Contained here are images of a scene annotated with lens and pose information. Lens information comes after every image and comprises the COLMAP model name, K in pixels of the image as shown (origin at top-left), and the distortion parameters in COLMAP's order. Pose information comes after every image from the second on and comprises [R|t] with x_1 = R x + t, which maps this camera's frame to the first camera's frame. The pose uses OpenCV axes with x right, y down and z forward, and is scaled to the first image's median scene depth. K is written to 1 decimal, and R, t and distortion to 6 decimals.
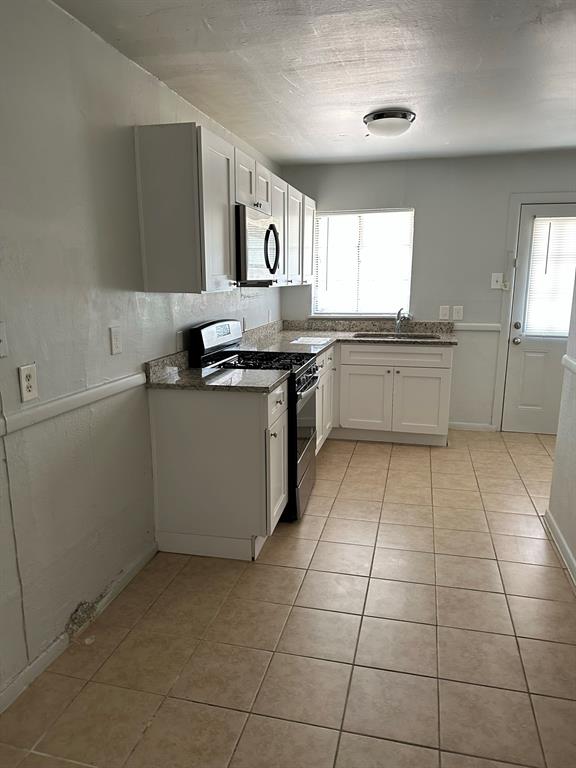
lens RADIAL K [[540.1, 0, 288.0], [0, 540.1, 384.0], [0, 0, 1]] dist [0.136393, -0.225912]
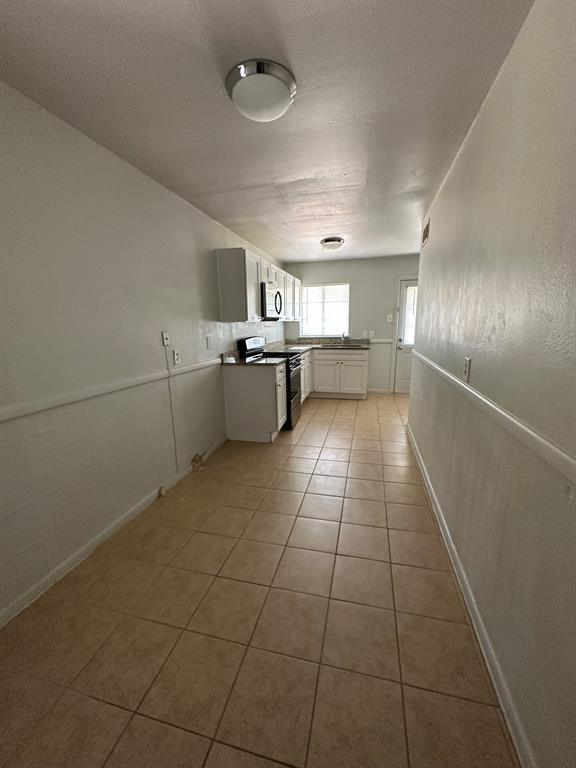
lens RADIAL K [[313.1, 0, 288.0], [0, 313.1, 384.0], [0, 0, 1]] dist [-0.000108, 0.000001]
pose [[0.999801, -0.012124, -0.015868, 0.024589], [0.012065, 0.999920, -0.003818, 0.076855], [0.015913, 0.003626, 0.999867, -0.227446]]
